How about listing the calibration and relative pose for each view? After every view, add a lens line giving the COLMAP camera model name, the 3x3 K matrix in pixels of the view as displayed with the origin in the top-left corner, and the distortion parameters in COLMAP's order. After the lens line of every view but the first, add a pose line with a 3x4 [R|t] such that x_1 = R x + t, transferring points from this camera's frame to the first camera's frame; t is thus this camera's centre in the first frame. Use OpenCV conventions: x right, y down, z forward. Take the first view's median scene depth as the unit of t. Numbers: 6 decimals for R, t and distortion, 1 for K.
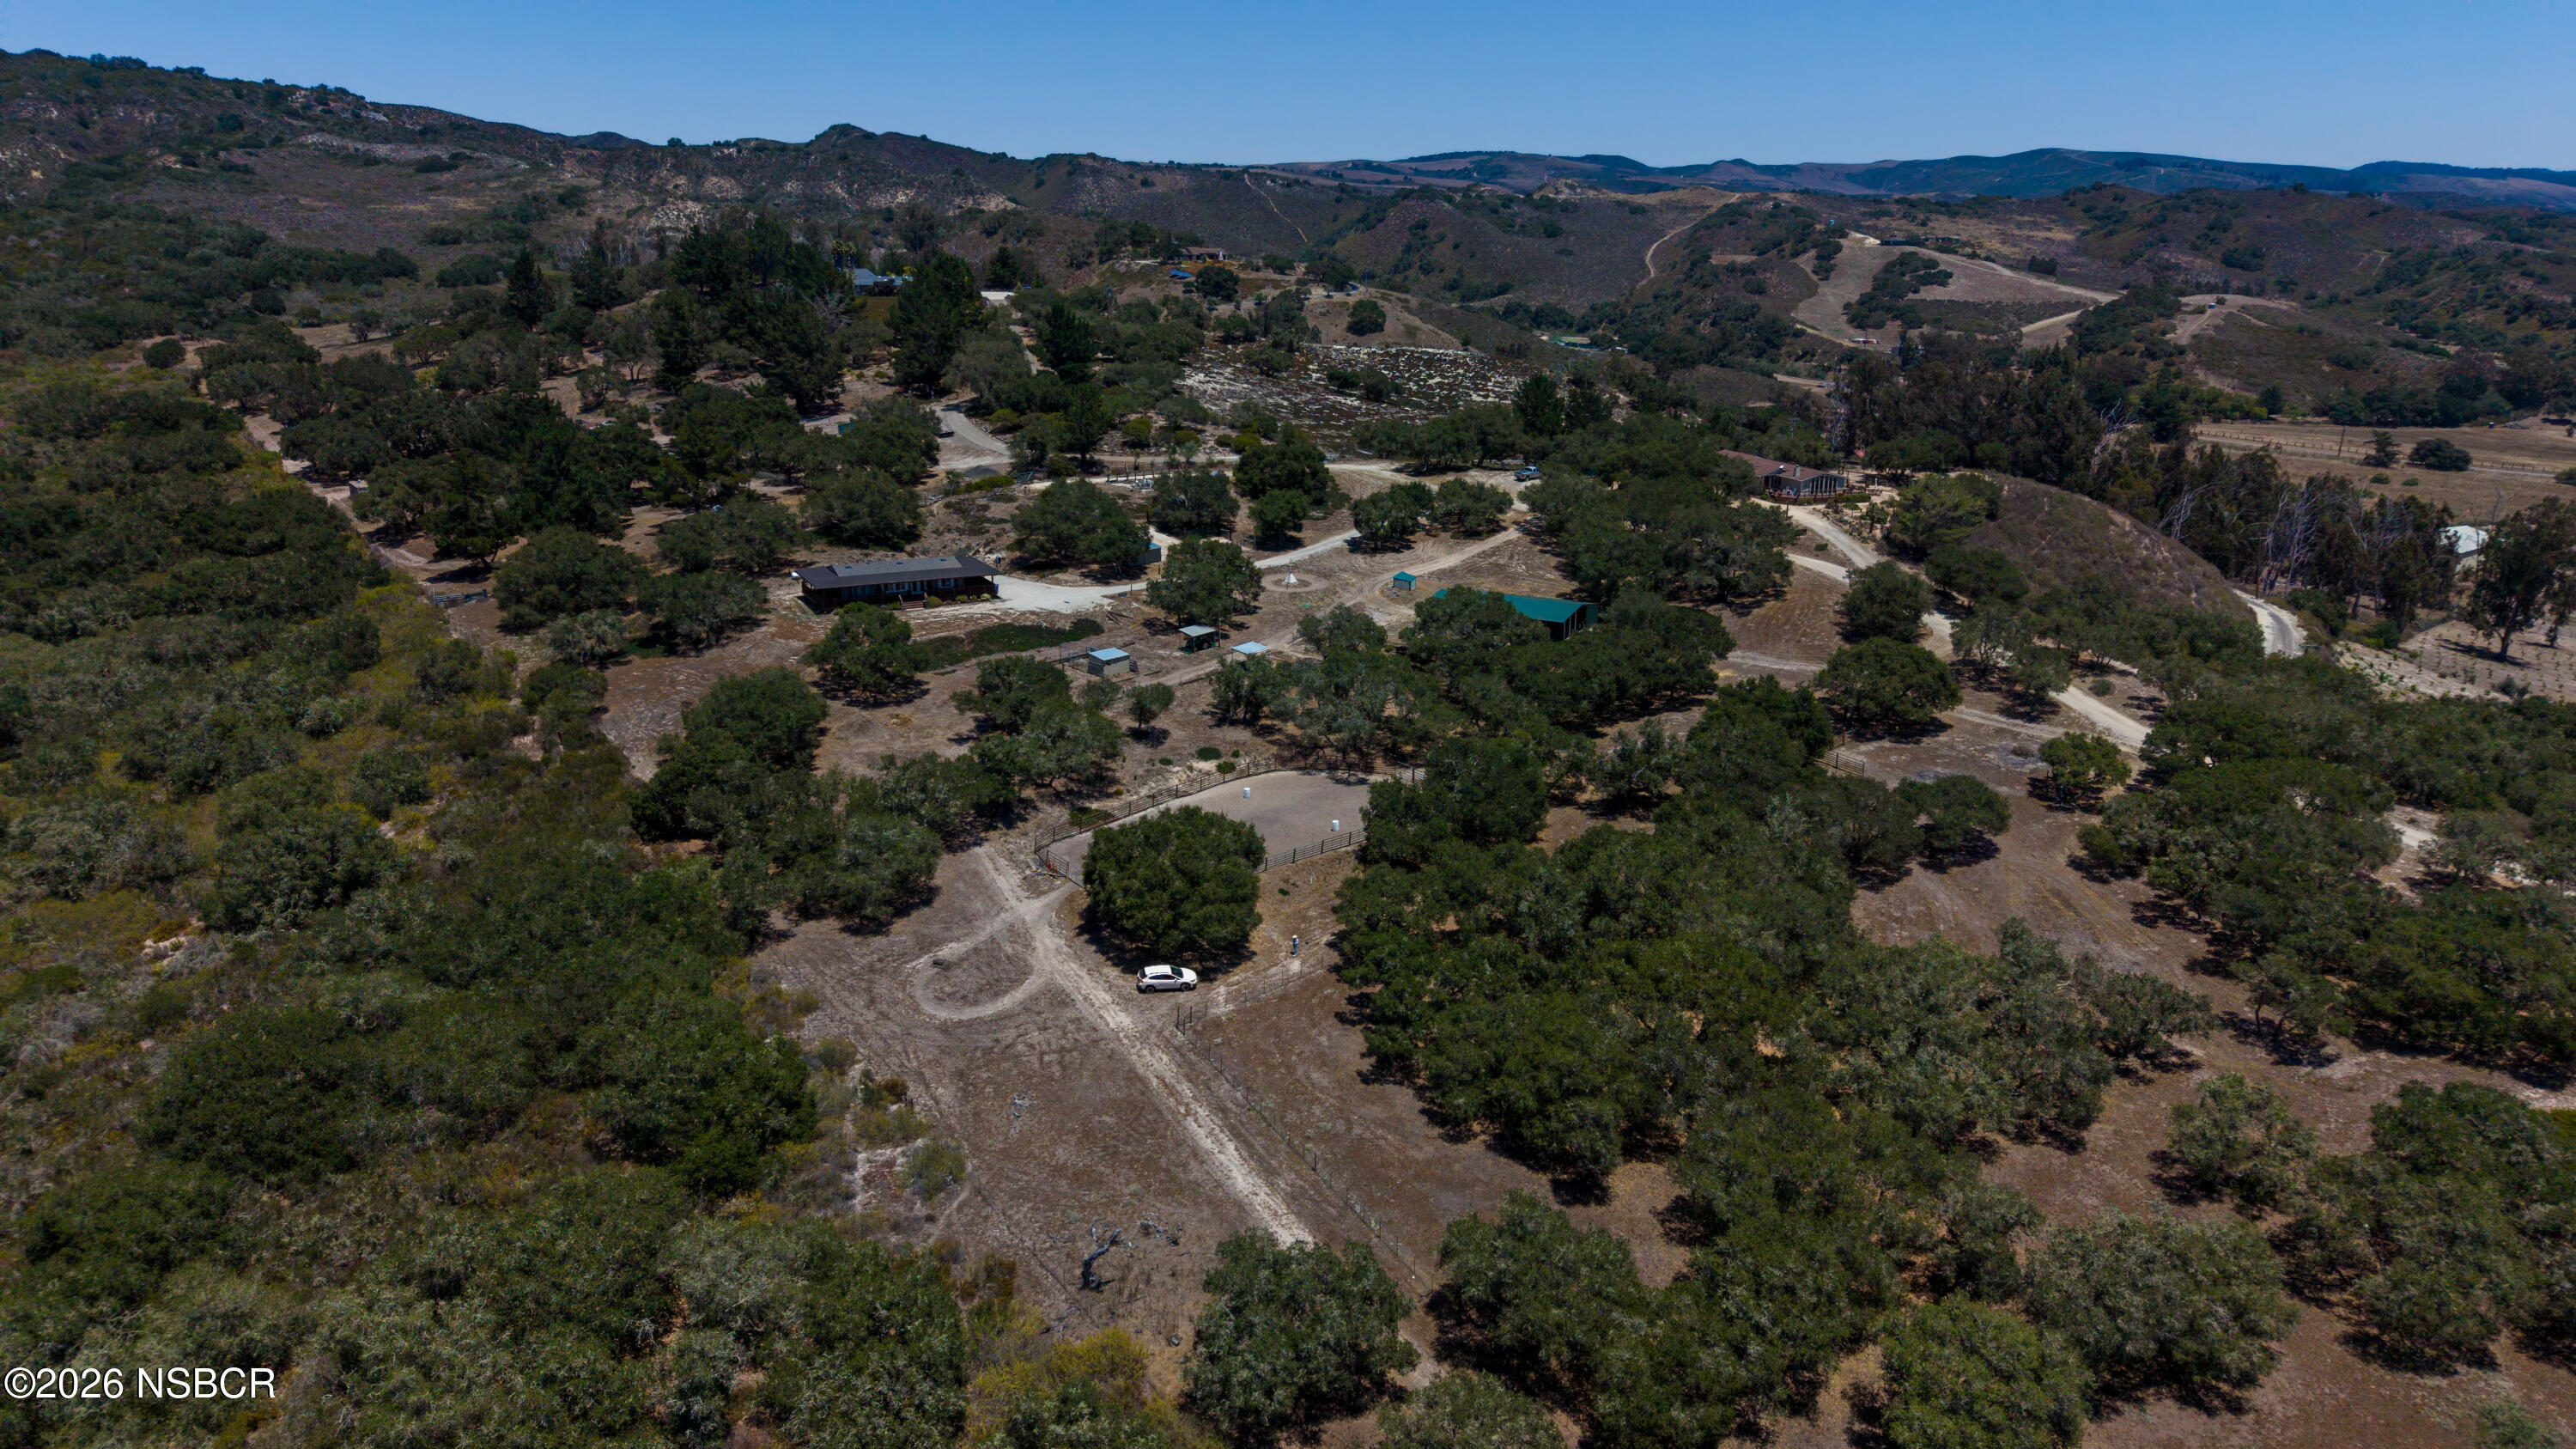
lens RADIAL K [[1758.3, 0, 1288.0], [0, 1758.3, 724.5], [0, 0, 1]] dist [0.045761, -0.043118]
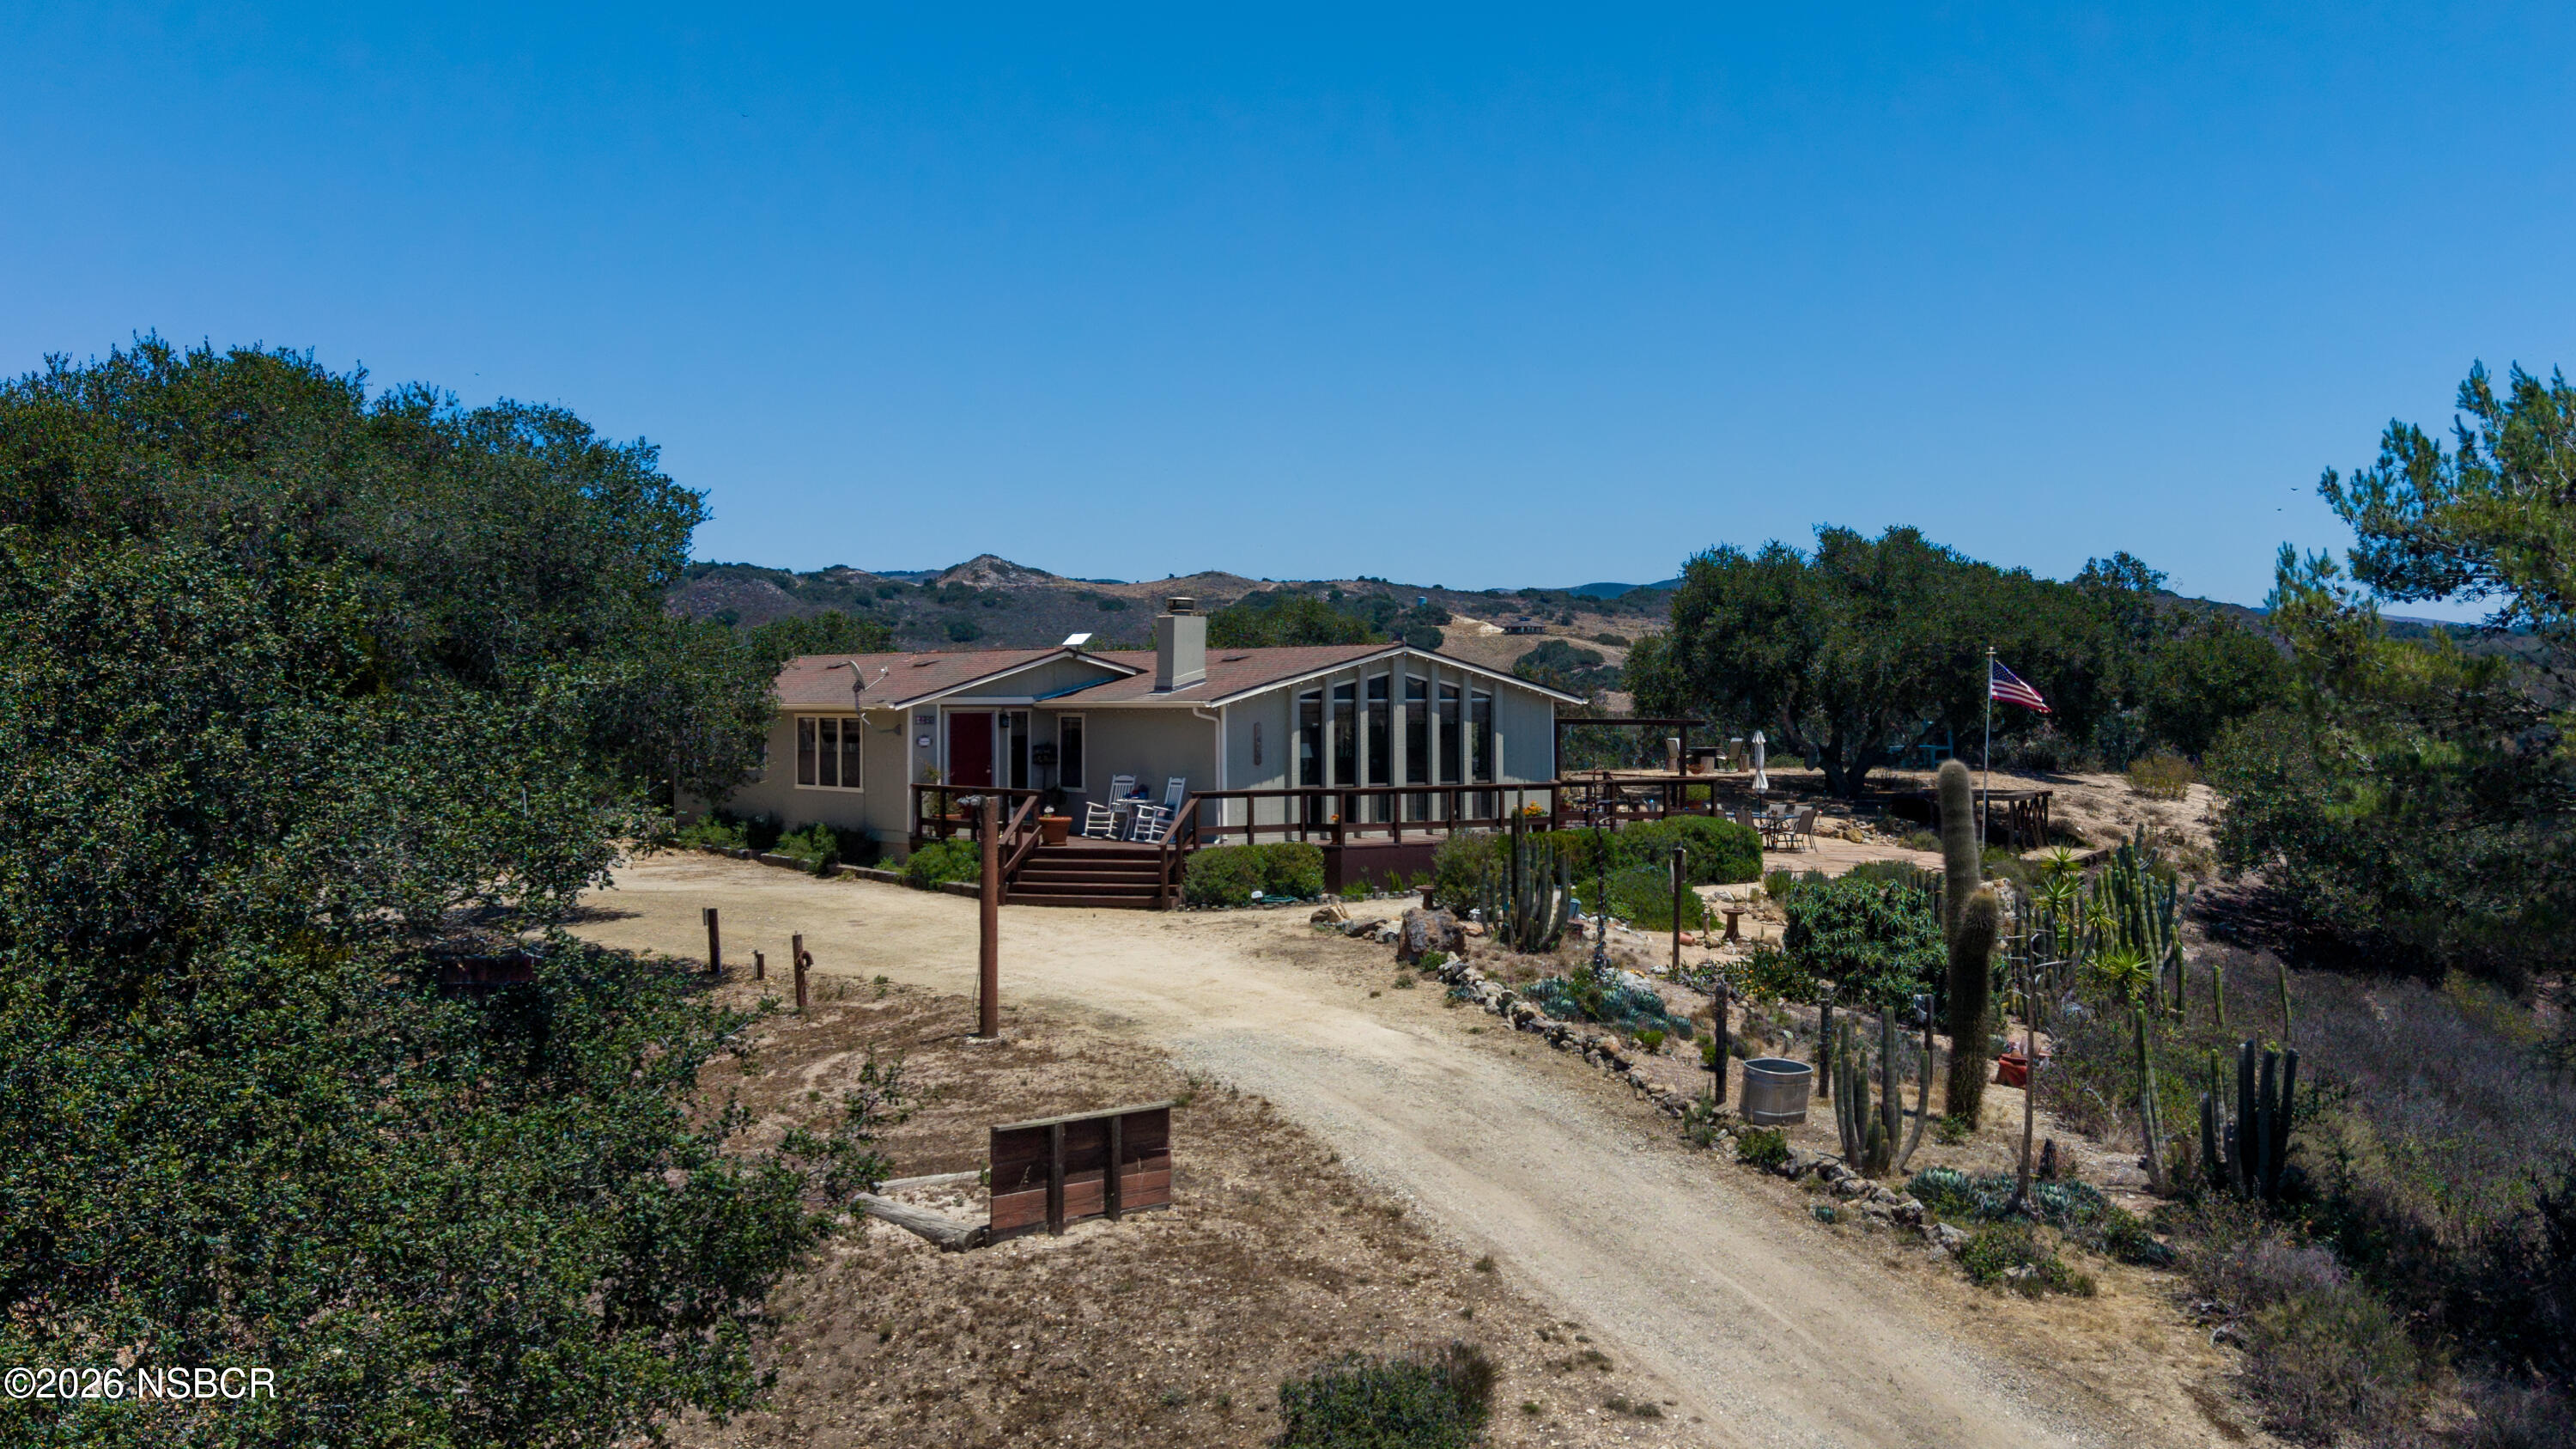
lens RADIAL K [[1758.3, 0, 1288.0], [0, 1758.3, 724.5], [0, 0, 1]] dist [0.045761, -0.043118]
pose [[0.980294, -0.006688, 0.197432, 0.147686], [0.073479, 0.940061, -0.332997, -0.052870], [-0.183371, 0.340942, 0.922027, 0.482796]]
